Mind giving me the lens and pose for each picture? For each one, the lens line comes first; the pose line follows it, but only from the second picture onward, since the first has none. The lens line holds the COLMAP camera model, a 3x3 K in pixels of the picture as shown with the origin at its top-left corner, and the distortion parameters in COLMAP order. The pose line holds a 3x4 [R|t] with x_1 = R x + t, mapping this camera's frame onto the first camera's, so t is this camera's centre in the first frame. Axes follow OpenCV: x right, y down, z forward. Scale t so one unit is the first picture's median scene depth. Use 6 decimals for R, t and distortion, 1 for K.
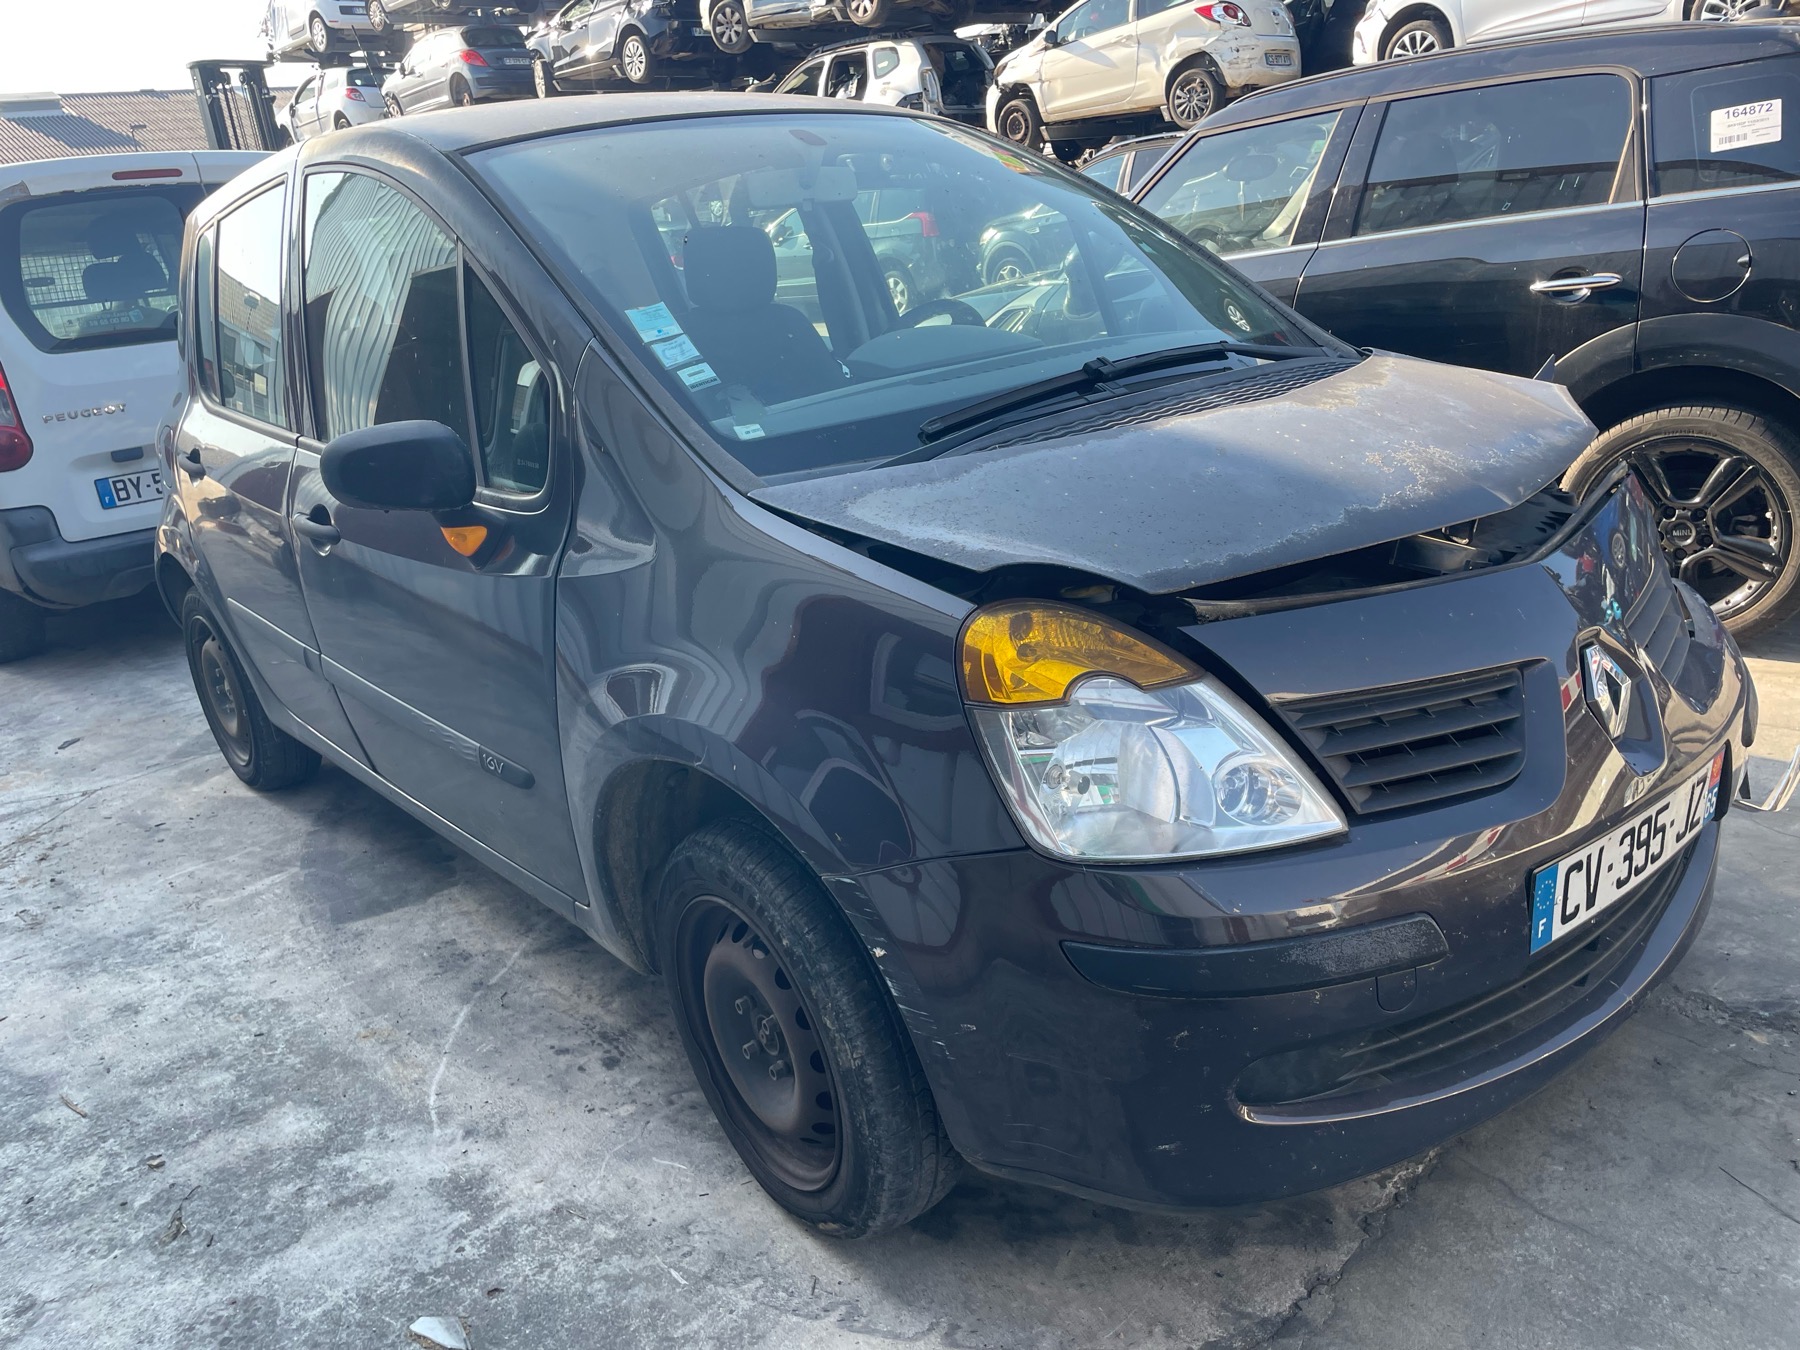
lens RADIAL K [[1376.1, 0, 898.2], [0, 1376.1, 684.3], [0, 0, 1]] dist [0.078100, -0.106078]
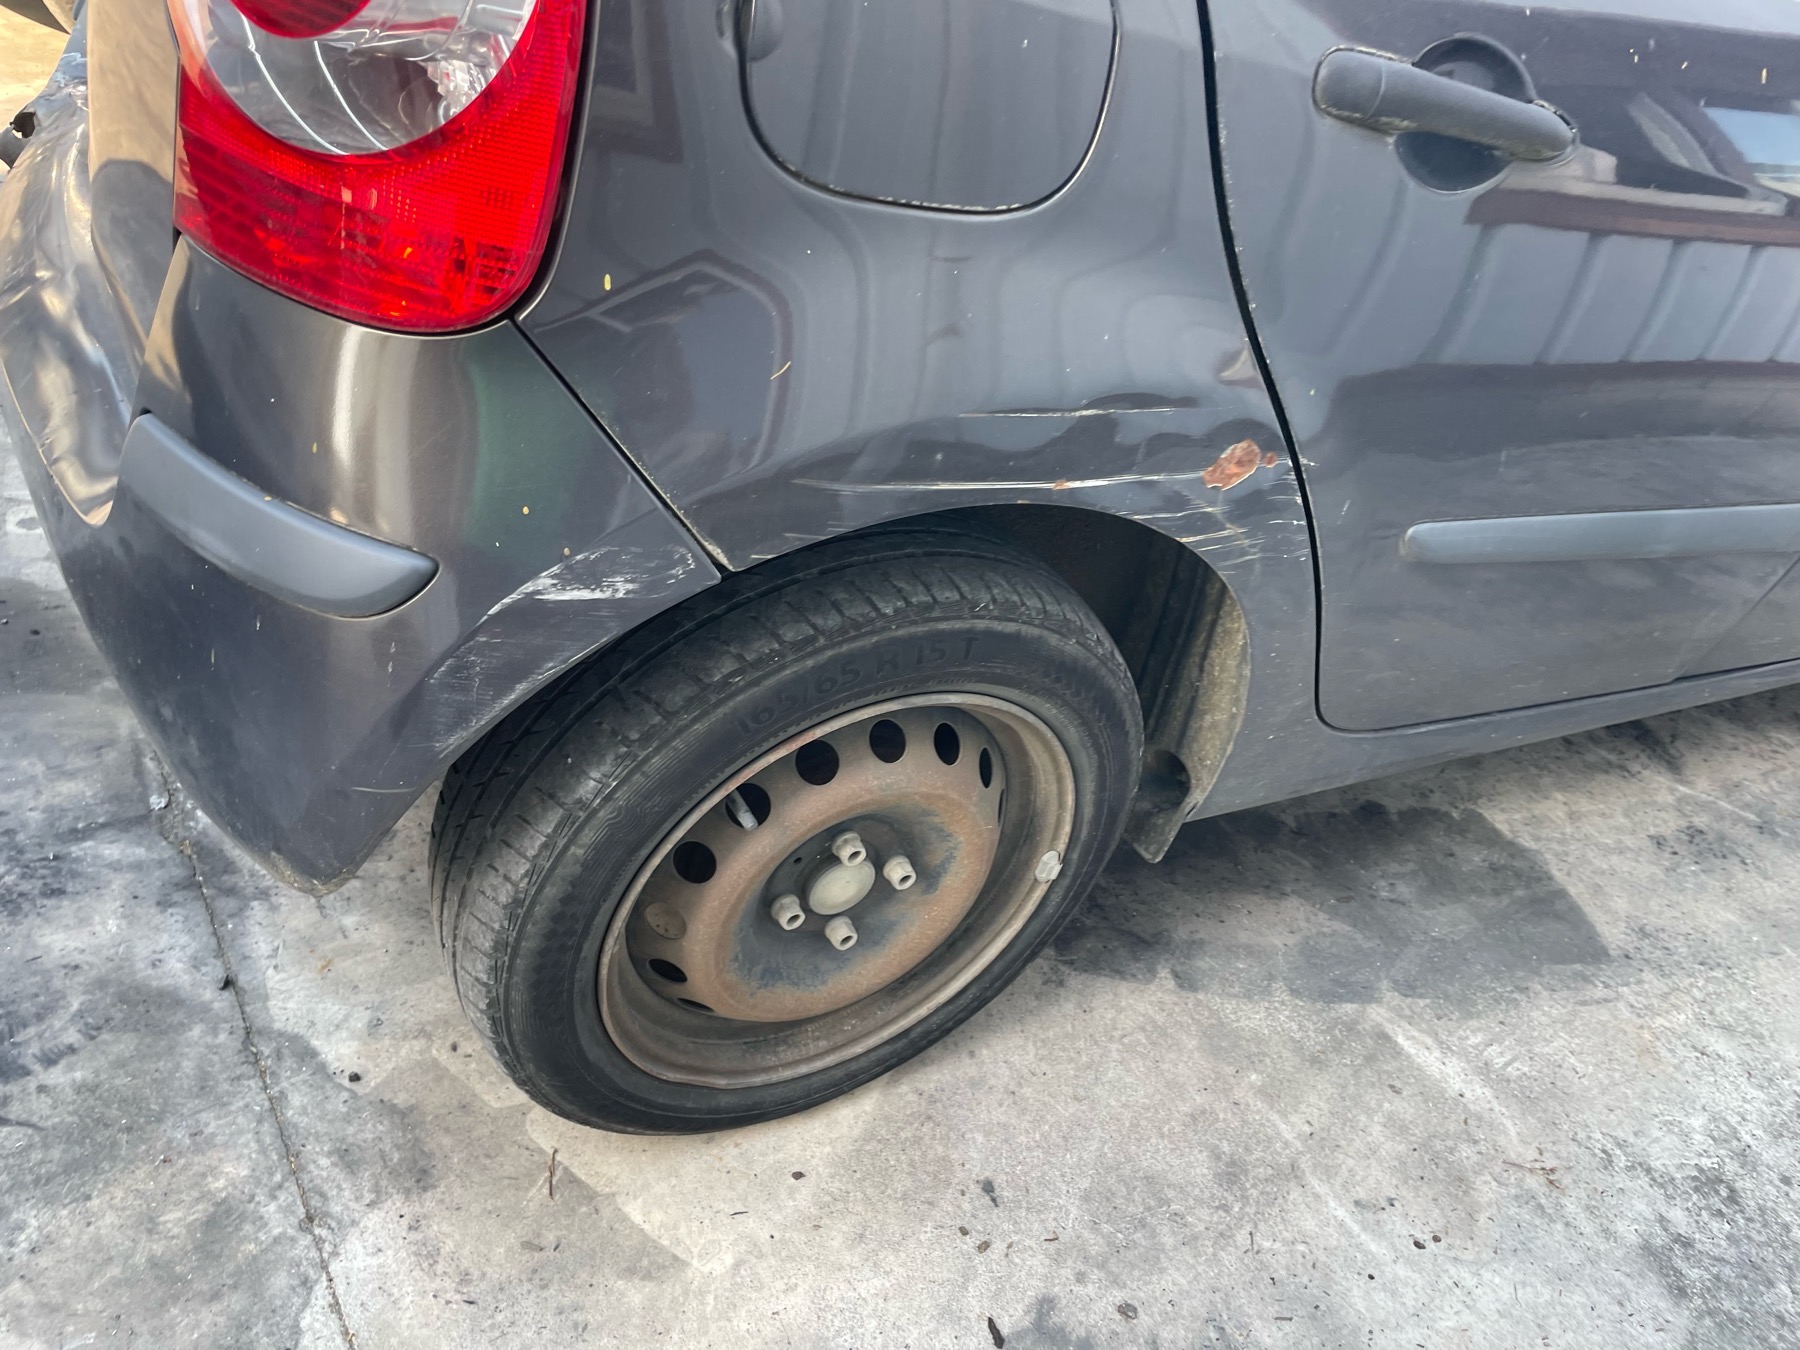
lens RADIAL K [[1376.1, 0, 895.7], [0, 1376.1, 682.9], [0, 0, 1]] dist [0.078100, -0.106078]
pose [[0.180493, -0.465622, 0.866382, -1.056899], [0.078979, 0.884866, 0.459102, -0.249811], [-0.980400, -0.014439, 0.196487, 1.382500]]
